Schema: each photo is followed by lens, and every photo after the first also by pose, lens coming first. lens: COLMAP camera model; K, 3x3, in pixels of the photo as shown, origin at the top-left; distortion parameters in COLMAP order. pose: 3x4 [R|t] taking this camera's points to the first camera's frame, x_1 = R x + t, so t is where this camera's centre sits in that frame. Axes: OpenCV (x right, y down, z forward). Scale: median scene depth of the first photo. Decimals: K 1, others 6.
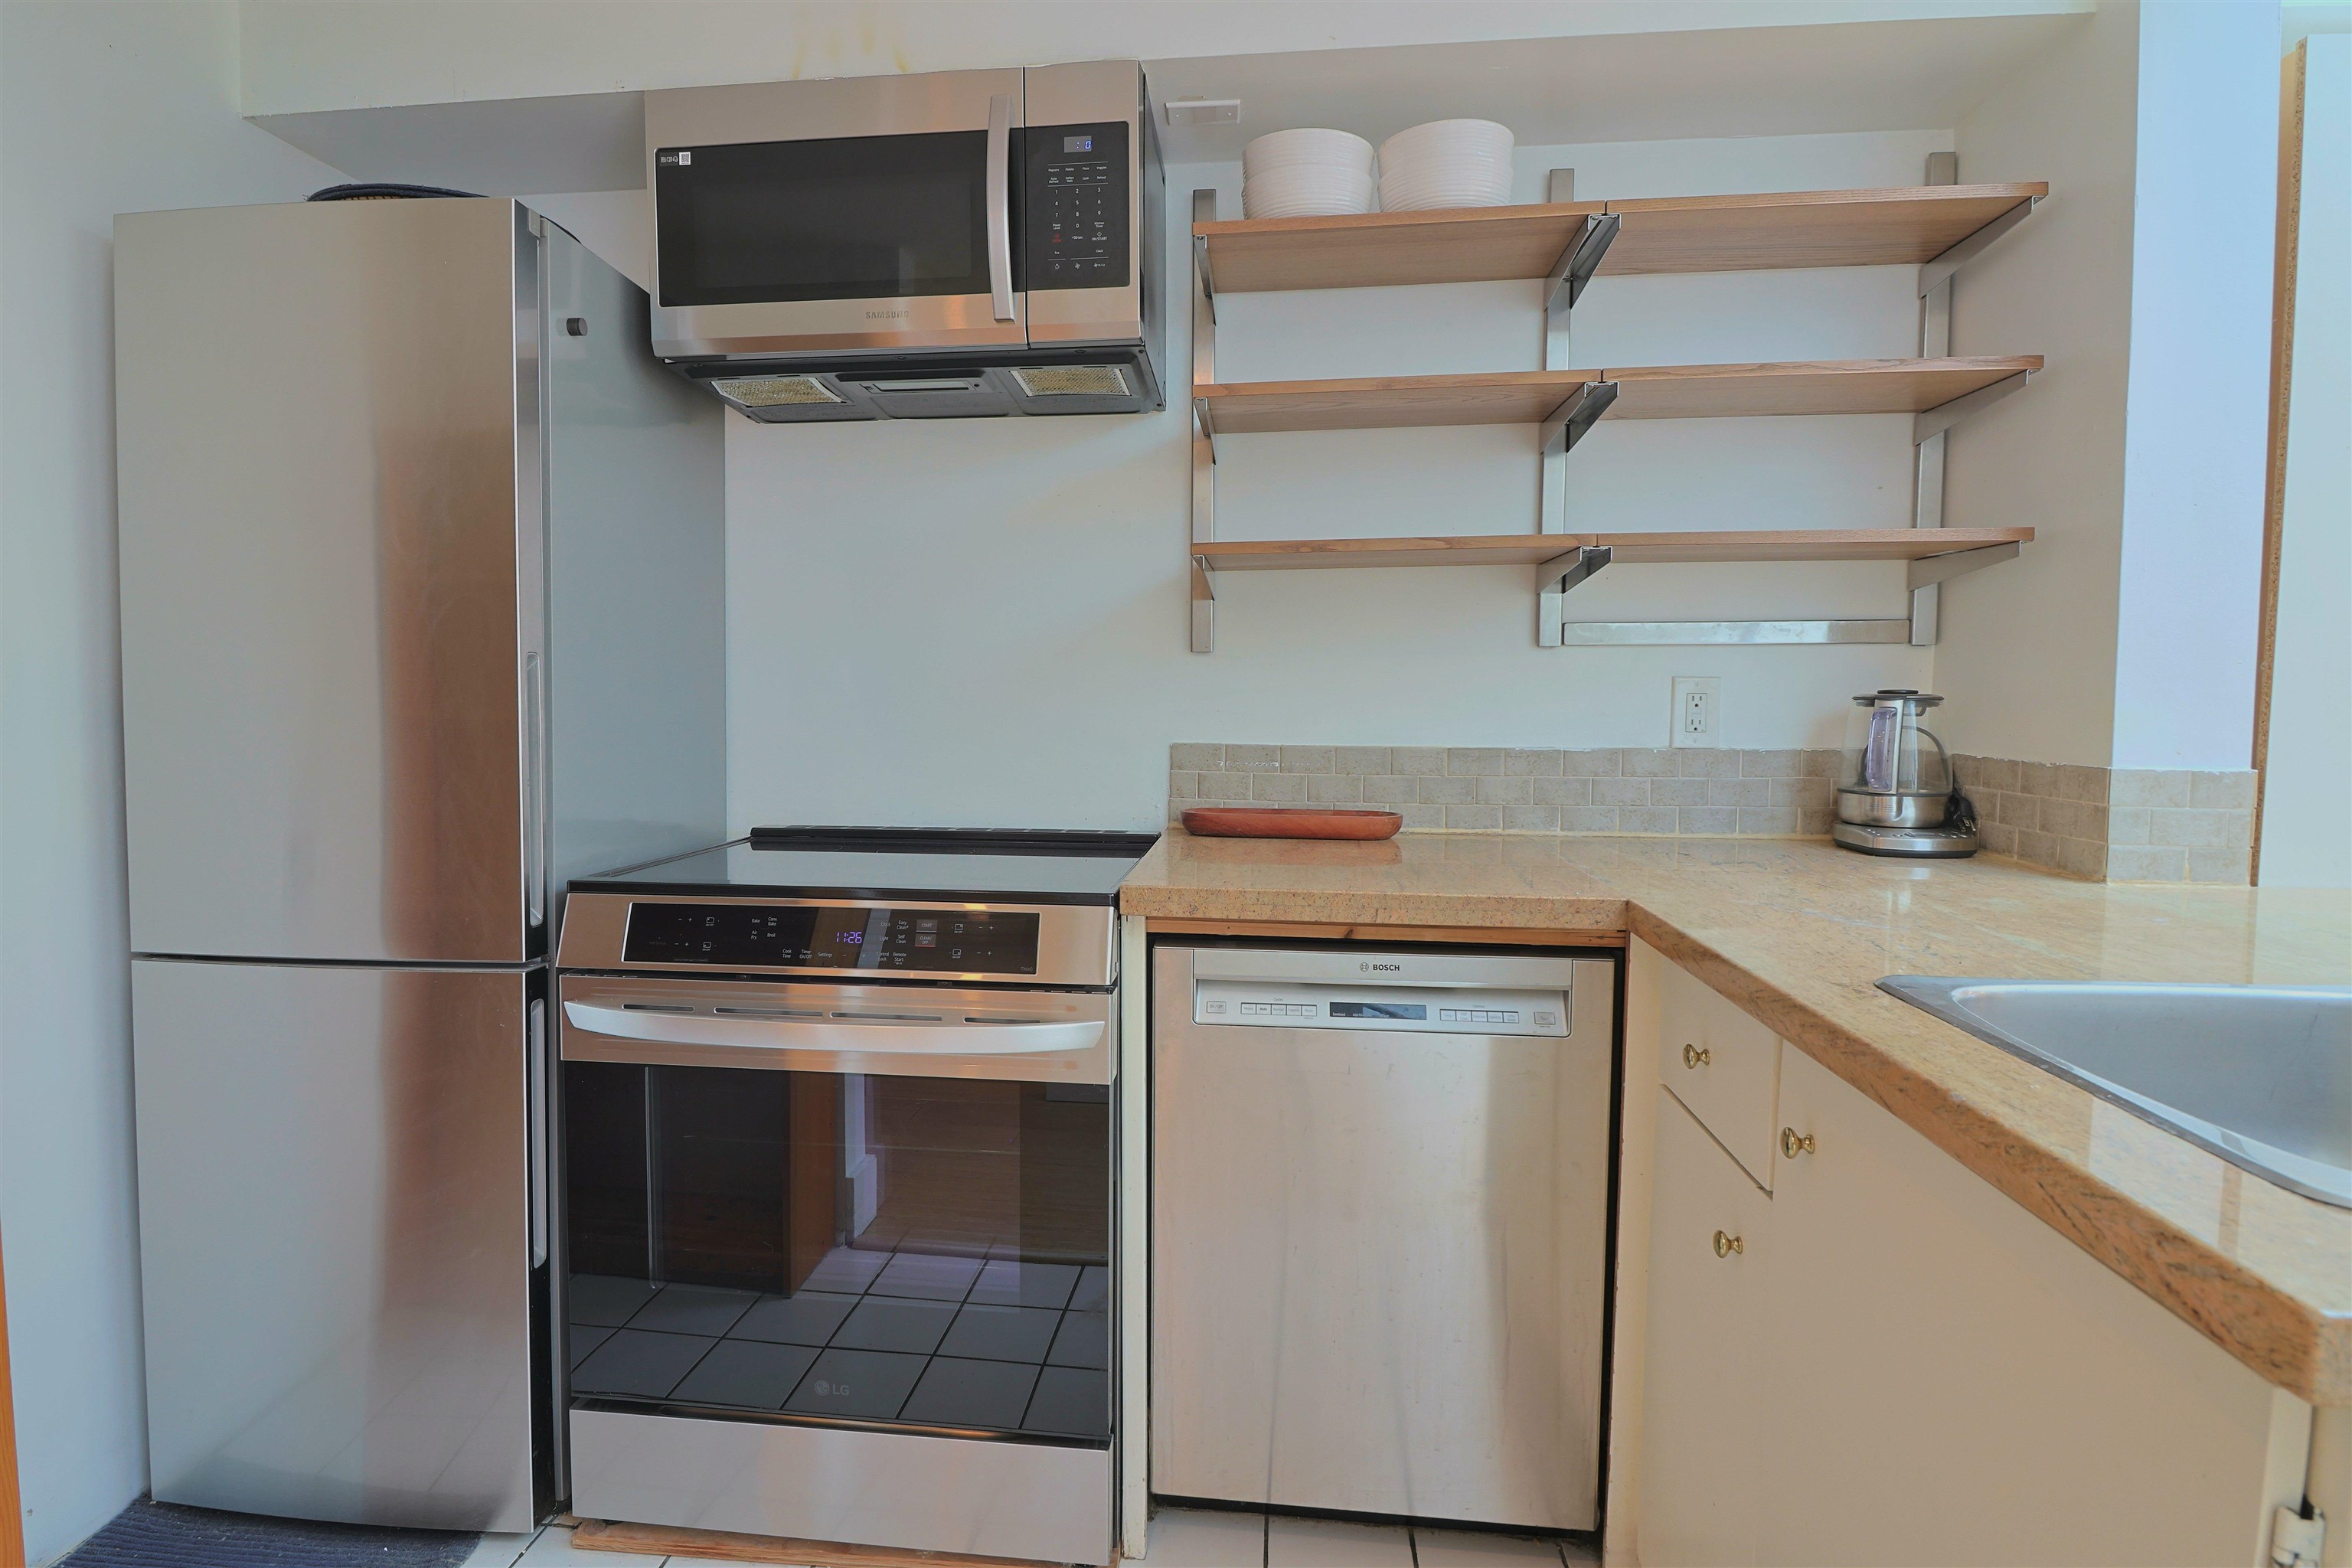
lens RADIAL K [[1261.7, 0, 1168.5], [0, 1261.7, 774.6], [0, 0, 1]] dist [-0.027987, 0.000346]
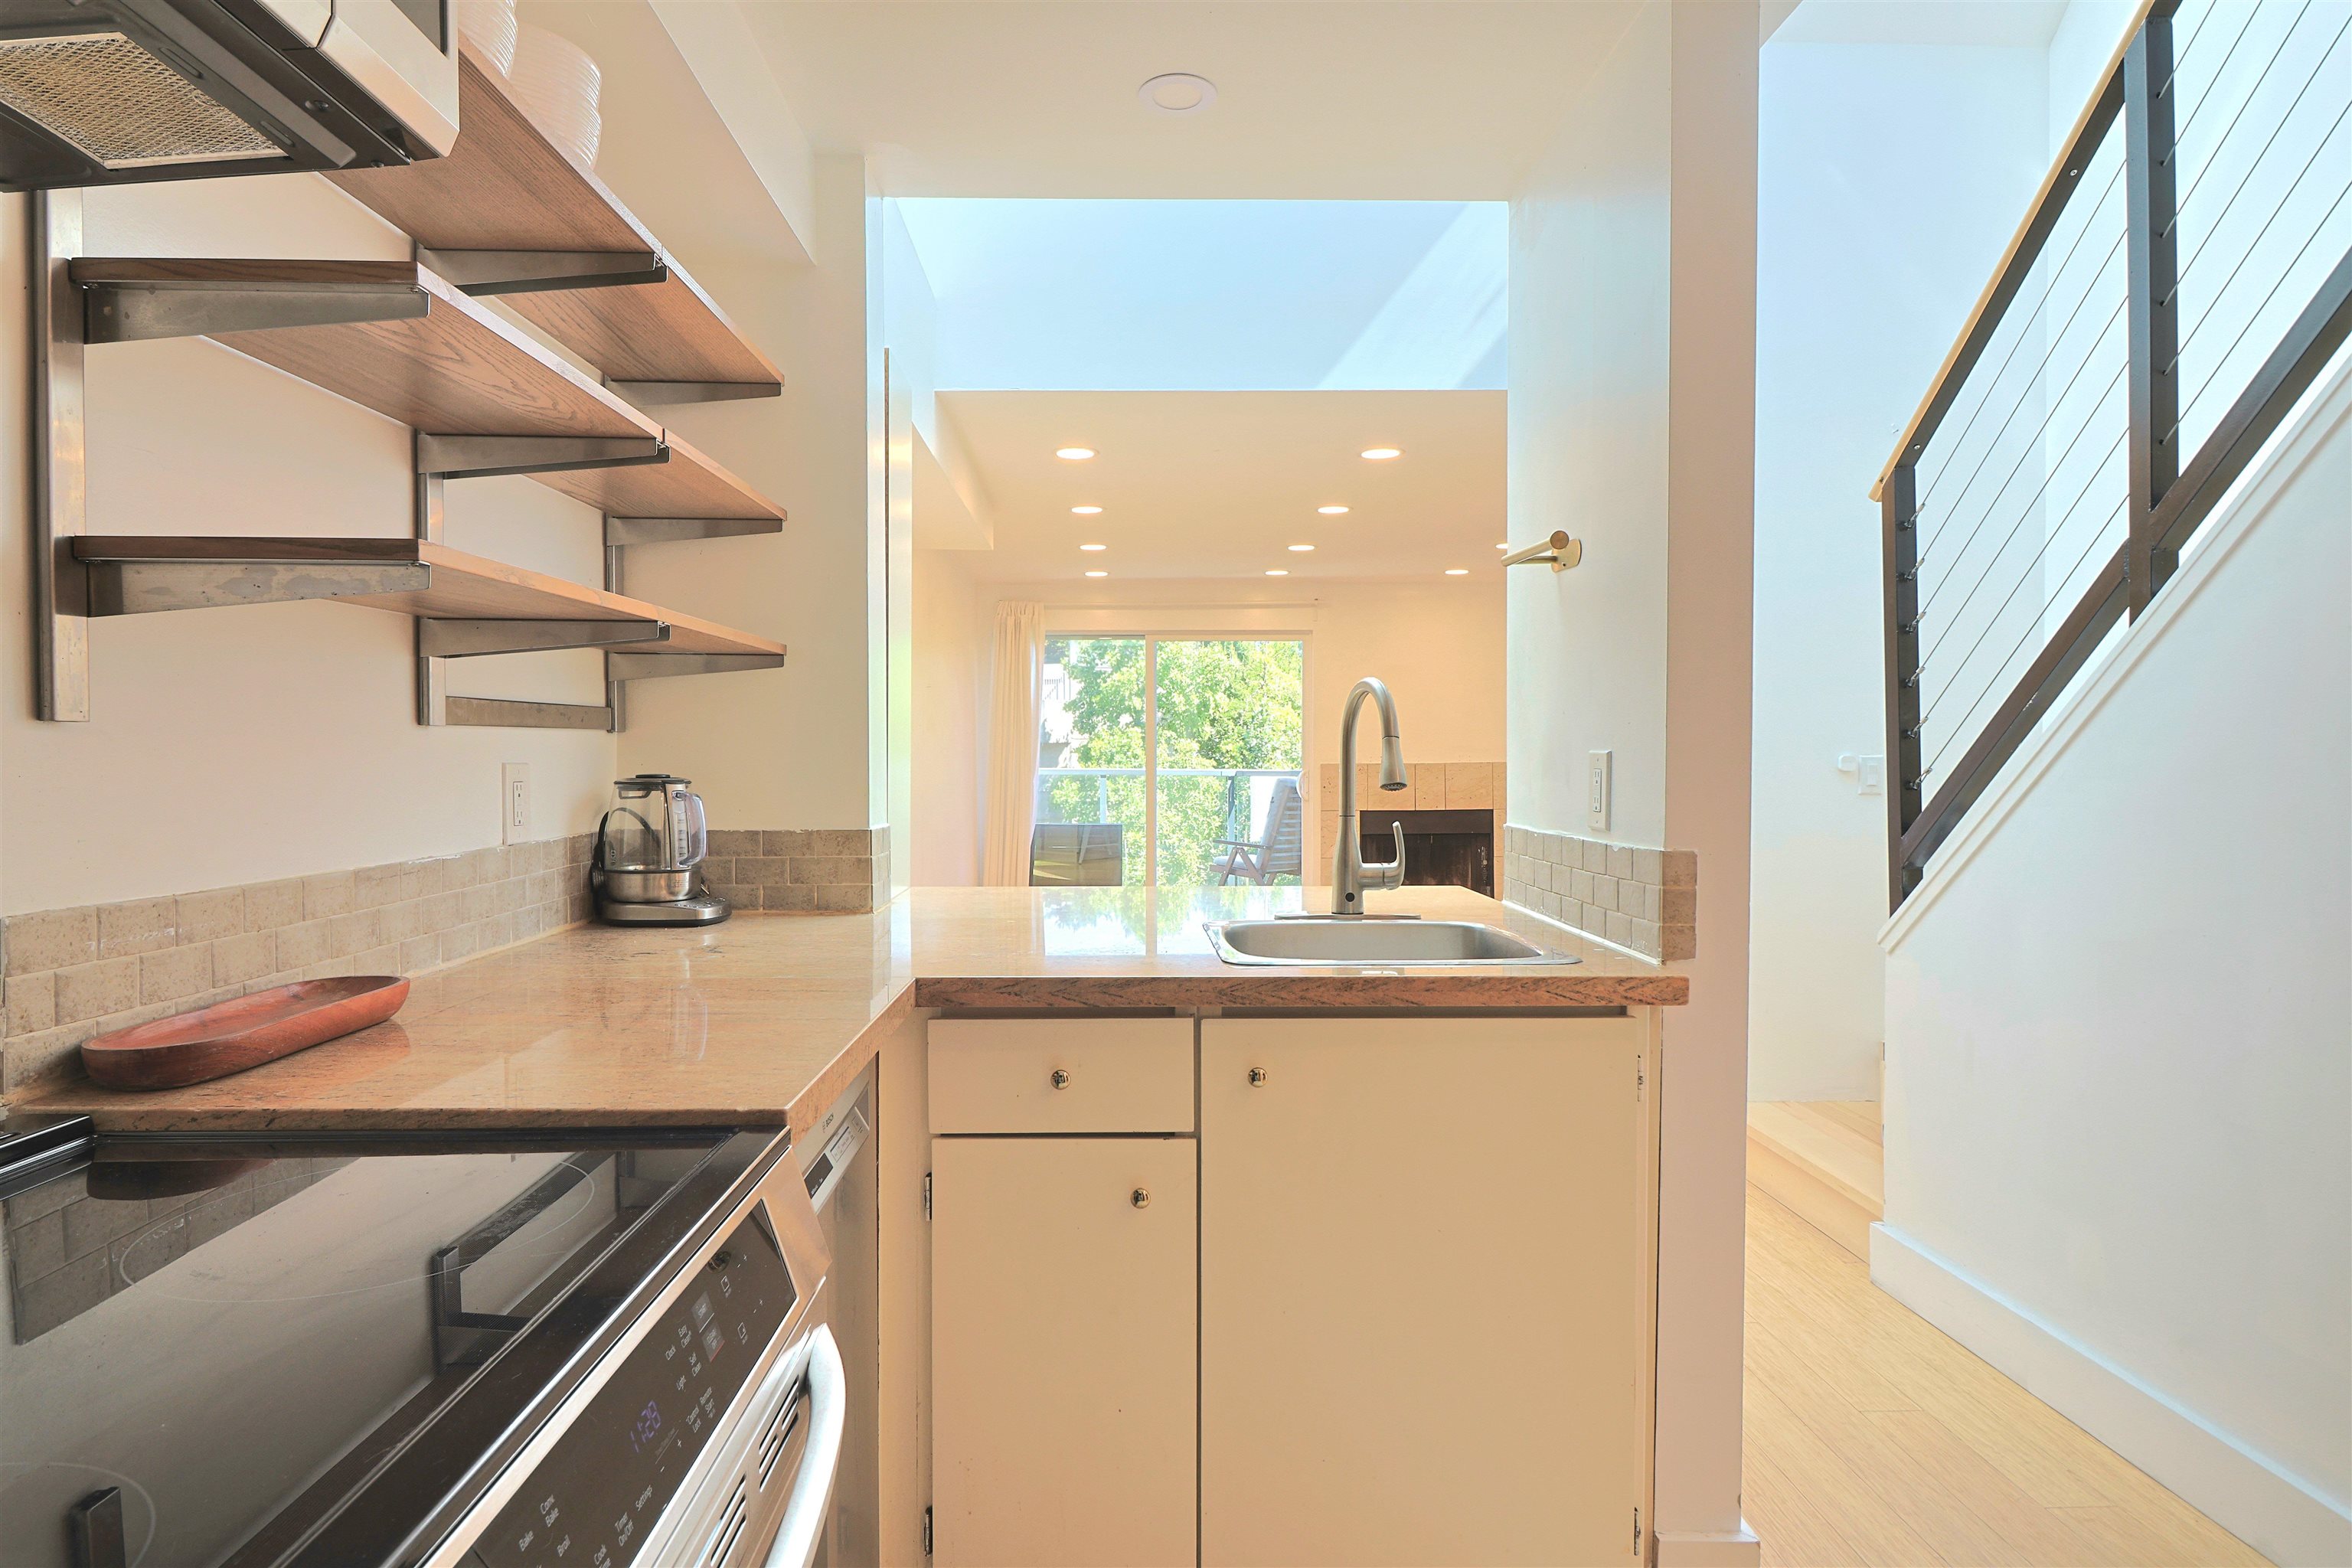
lens RADIAL K [[1201.6, 0, 1168.9], [0, 1201.6, 774.5], [0, 0, 1]] dist [0.002059, -0.000085]
pose [[-0.147594, -0.014377, 0.988944, -0.540868], [0.063175, 0.997715, 0.023933, -0.067956], [-0.987028, 0.066009, -0.146349, 0.758578]]
